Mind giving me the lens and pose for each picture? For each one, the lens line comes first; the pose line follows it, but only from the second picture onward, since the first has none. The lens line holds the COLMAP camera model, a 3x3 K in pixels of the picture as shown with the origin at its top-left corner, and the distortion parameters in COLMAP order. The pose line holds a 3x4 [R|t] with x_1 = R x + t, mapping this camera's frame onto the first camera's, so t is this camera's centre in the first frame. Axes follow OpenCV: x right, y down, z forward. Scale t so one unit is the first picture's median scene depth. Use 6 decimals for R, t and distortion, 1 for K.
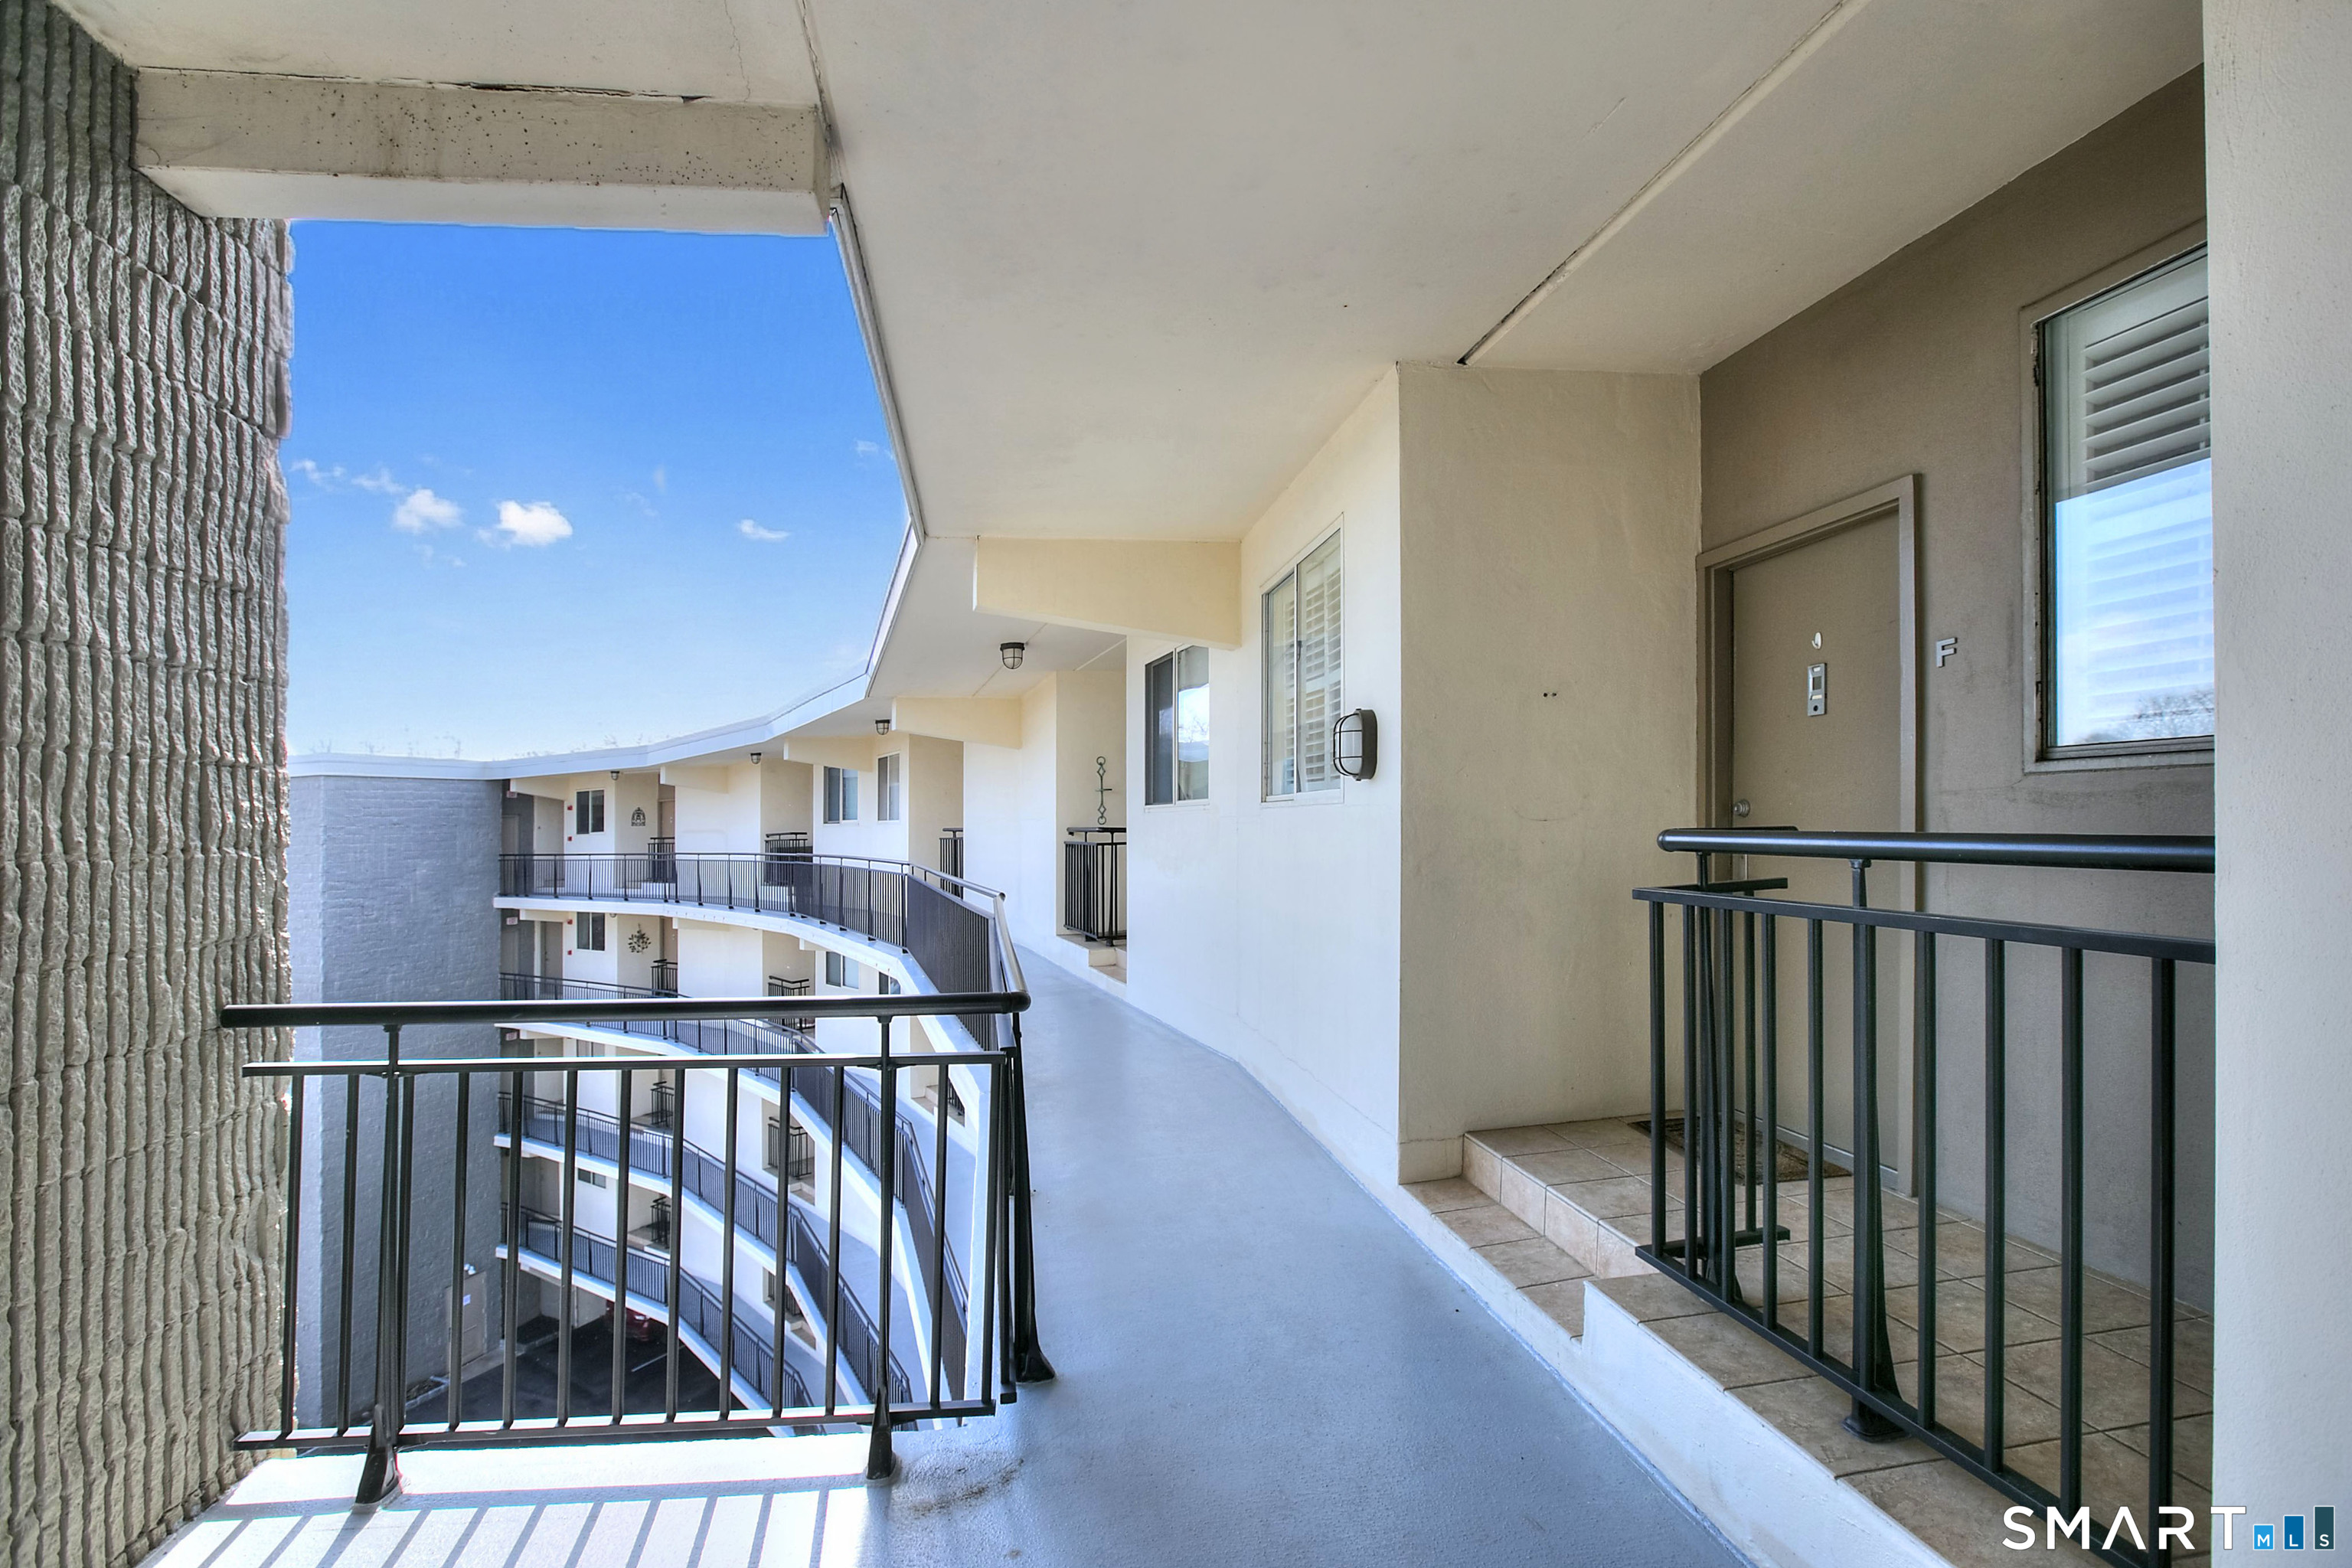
lens RADIAL K [[1095.7, 0, 1146.0], [0, 1095.7, 748.0], [0, 0, 1]] dist [-0.052500, 0.016664]
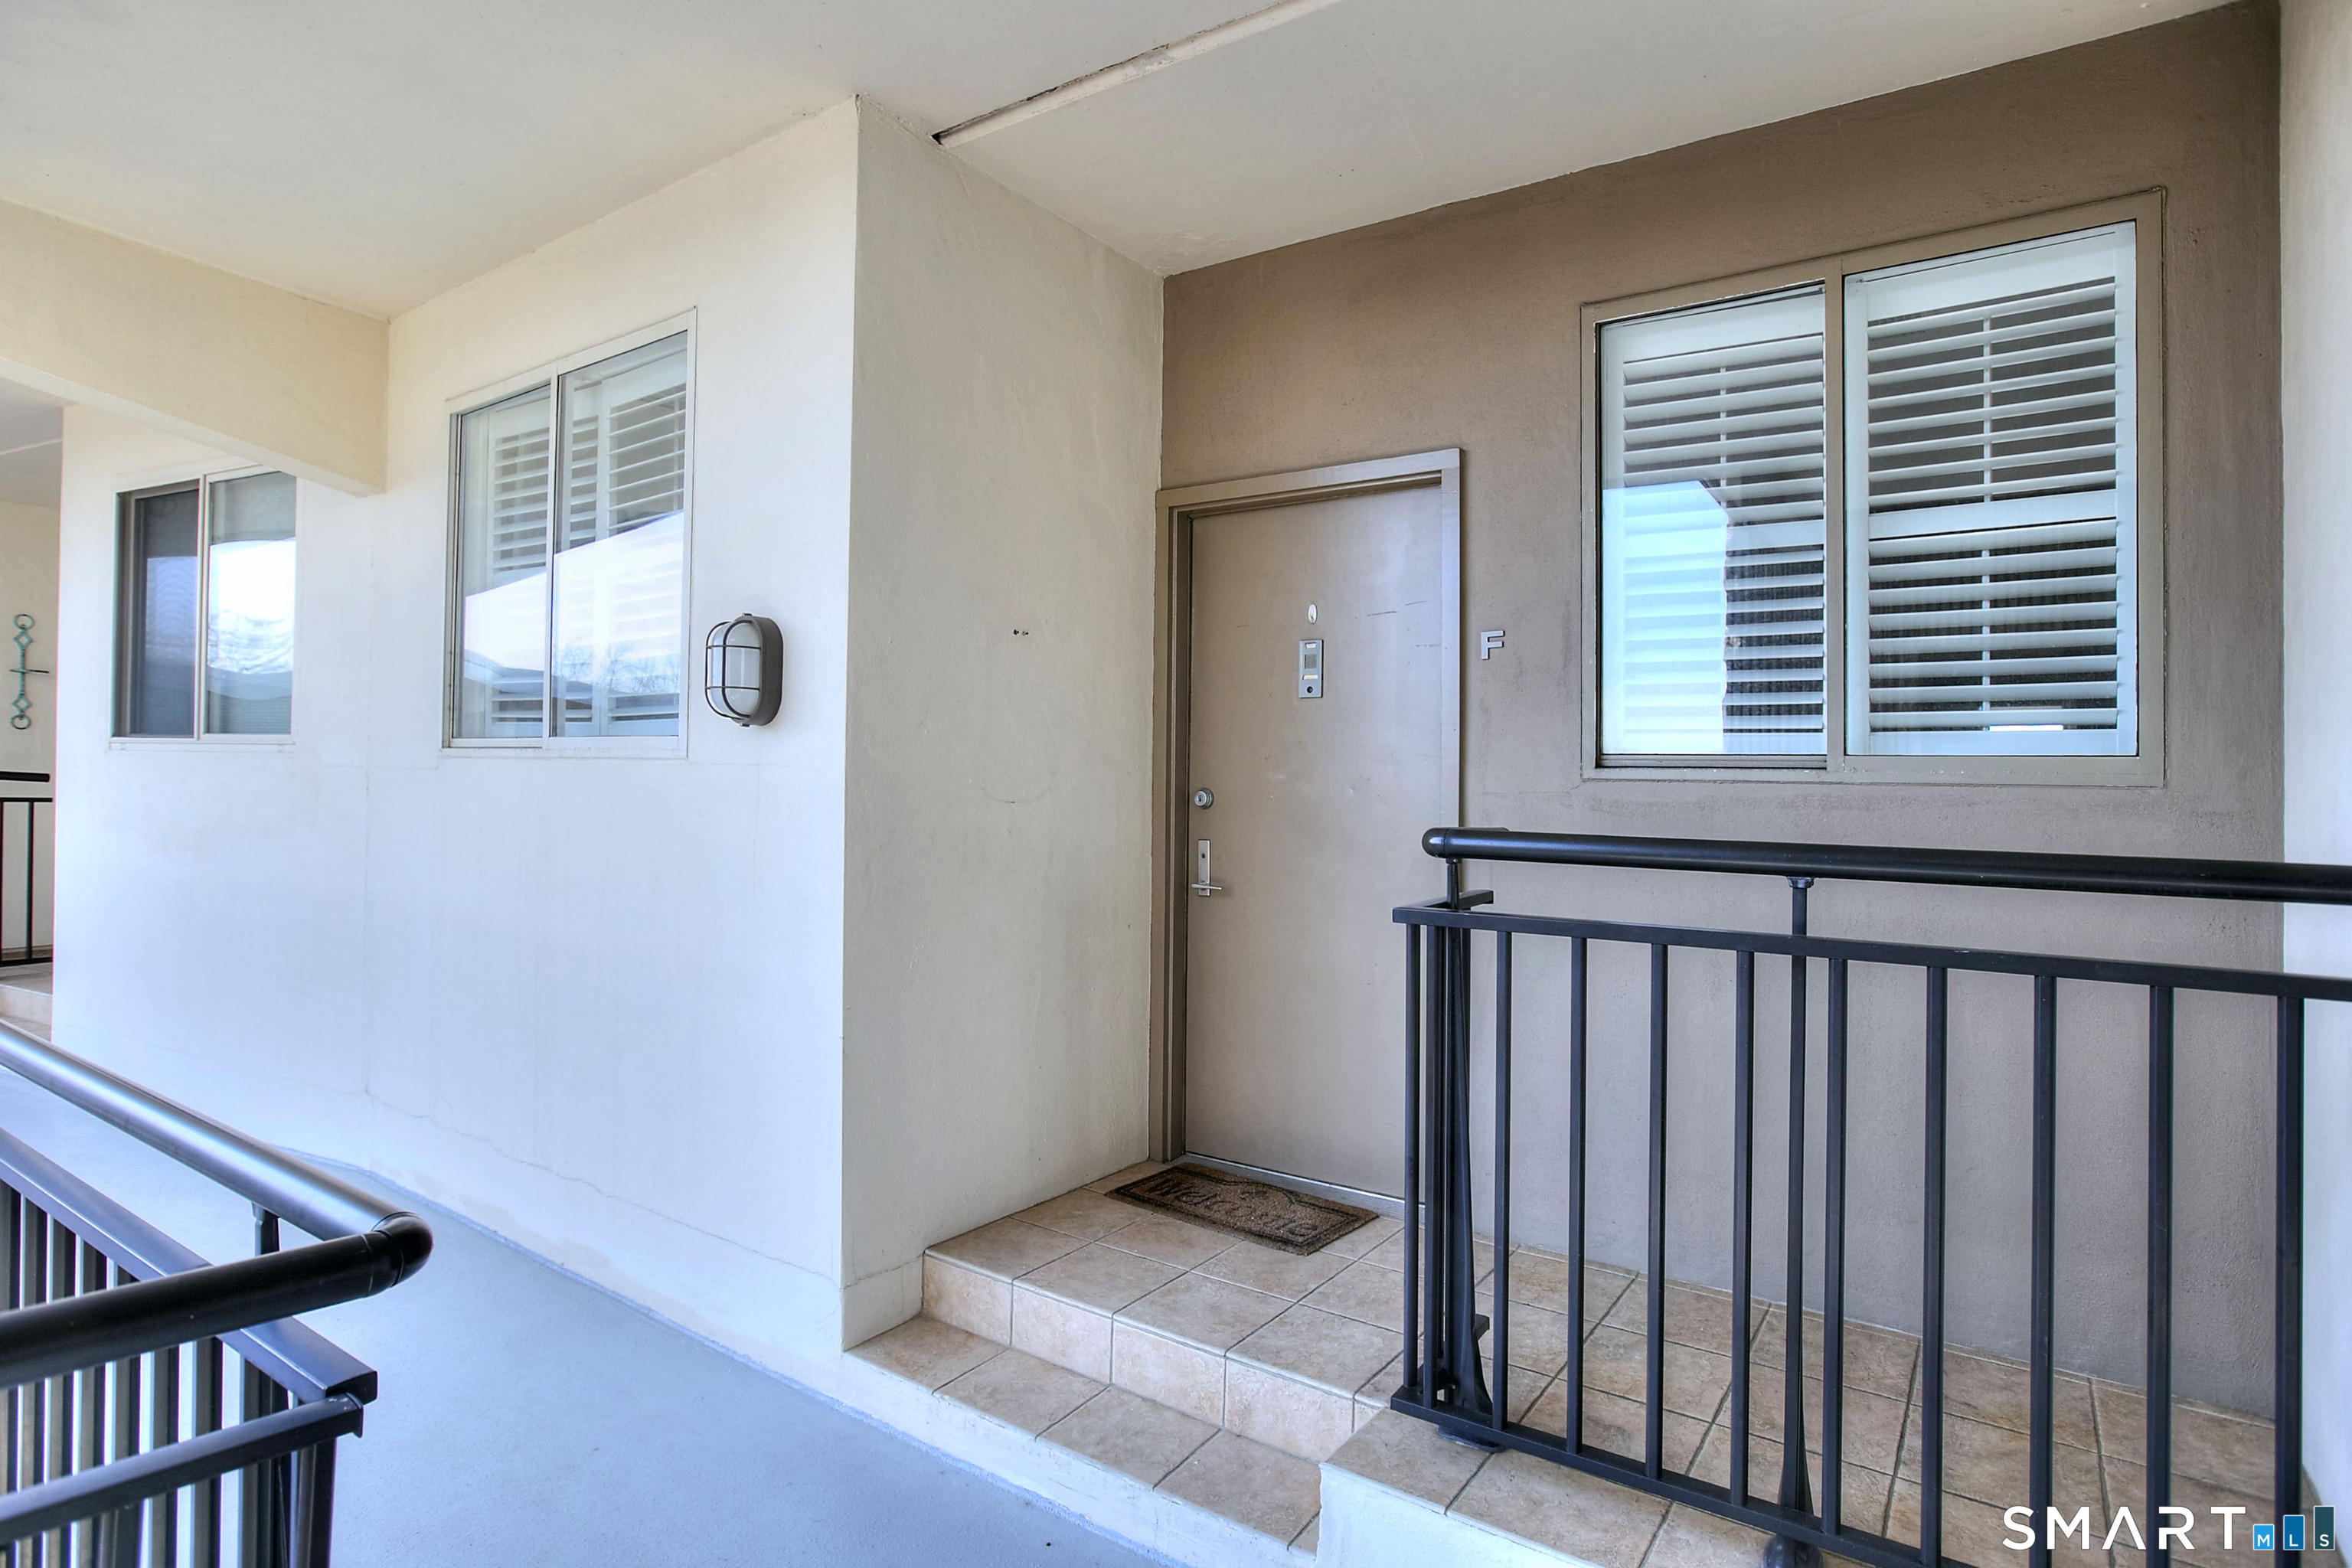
lens RADIAL K [[1225.1, 0, 1176.0], [0, 1225.1, 784.0], [0, 0, 1]] dist [-0.017583, 0.000487]
pose [[0.683172, 0.050468, 0.728512, -0.179439], [-0.092913, 0.995508, 0.018166, 0.031967], [-0.724323, -0.080099, 0.684793, 0.382484]]
